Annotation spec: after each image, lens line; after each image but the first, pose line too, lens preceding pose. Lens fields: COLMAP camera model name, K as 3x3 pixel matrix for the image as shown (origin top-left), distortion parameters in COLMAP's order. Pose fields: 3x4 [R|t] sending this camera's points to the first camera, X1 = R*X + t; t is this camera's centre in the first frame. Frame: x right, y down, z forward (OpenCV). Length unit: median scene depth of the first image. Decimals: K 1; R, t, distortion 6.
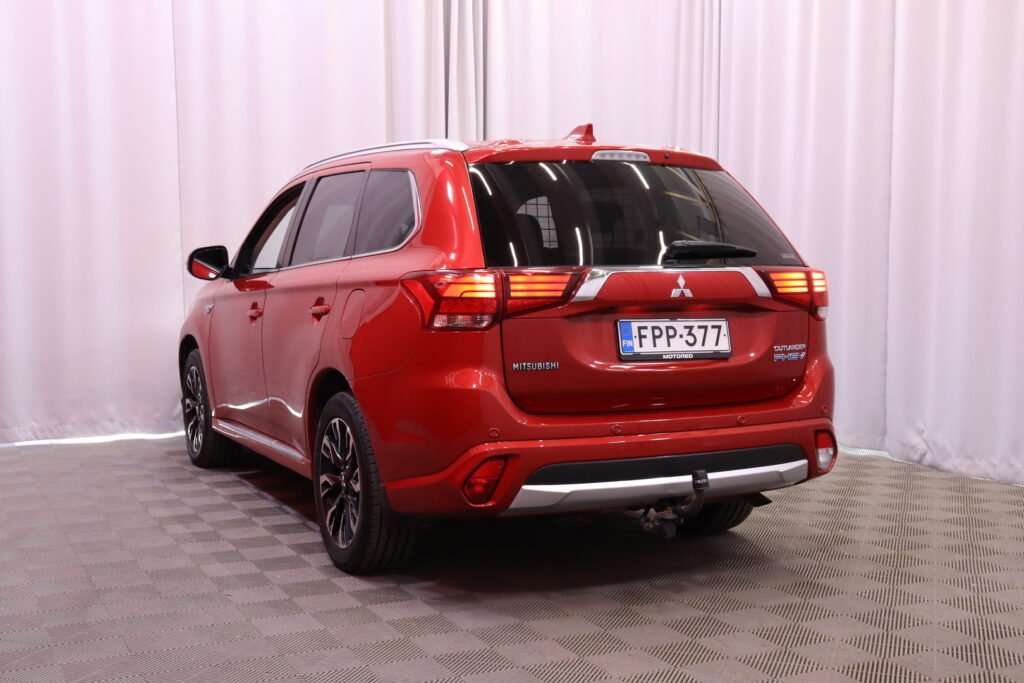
lens RADIAL K [[1363.5, 0, 515.1], [0, 1363.5, 345.5], [0, 0, 1]] dist [-0.062273, 0.000000]
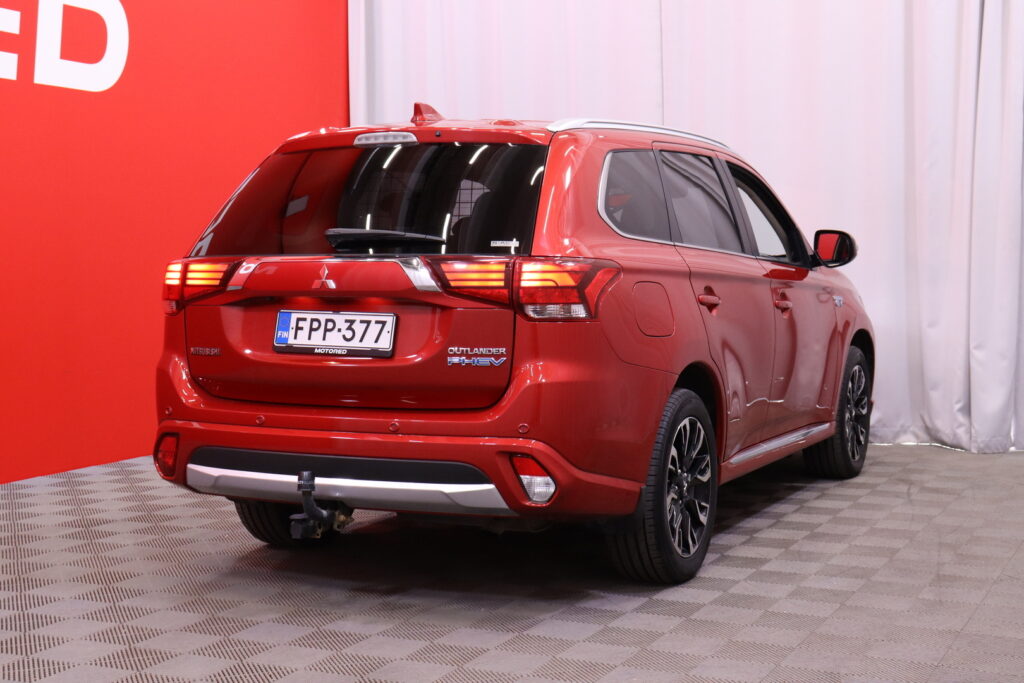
lens RADIAL K [[1512.9, 0, 514.8], [0, 1512.9, 342.1], [0, 0, 1]] dist [-0.040364, 0.000000]
pose [[0.611528, 0.049931, -0.789645, 1.023611], [-0.045916, 0.998564, 0.027583, -0.033115], [0.789889, 0.019390, 0.612943, 0.457787]]
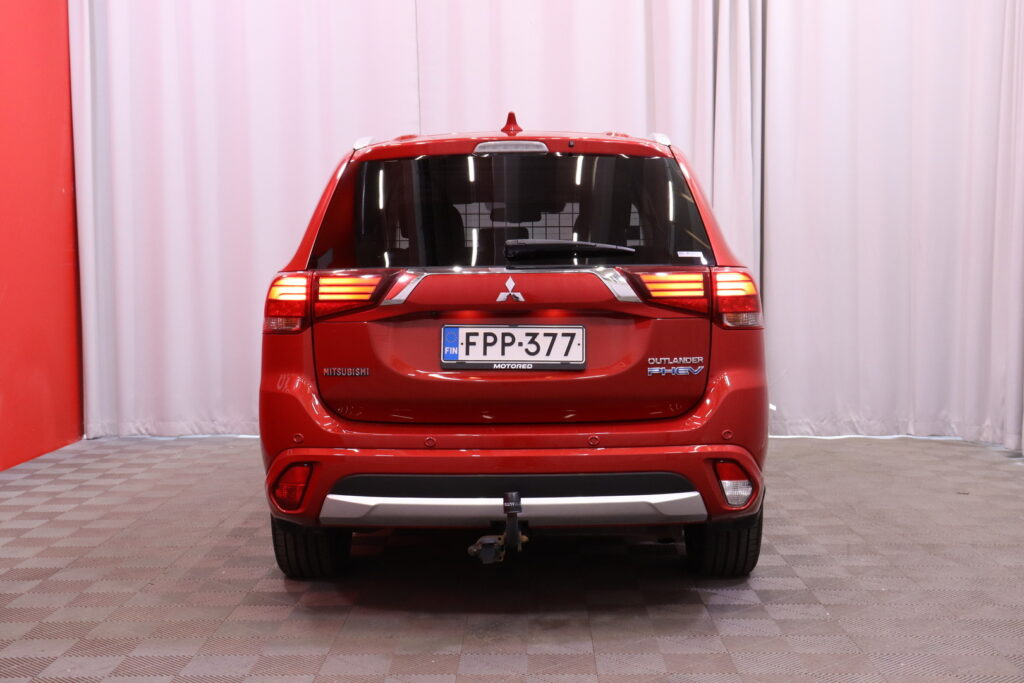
lens RADIAL K [[1419.6, 0, 505.0], [0, 1419.6, 347.6], [0, 0, 1]] dist [-0.022546, 0.000000]
pose [[0.882596, 0.025071, -0.469464, 0.559059], [-0.022368, 0.999686, 0.011334, -0.015167], [0.469601, 0.000497, 0.882879, 0.160225]]
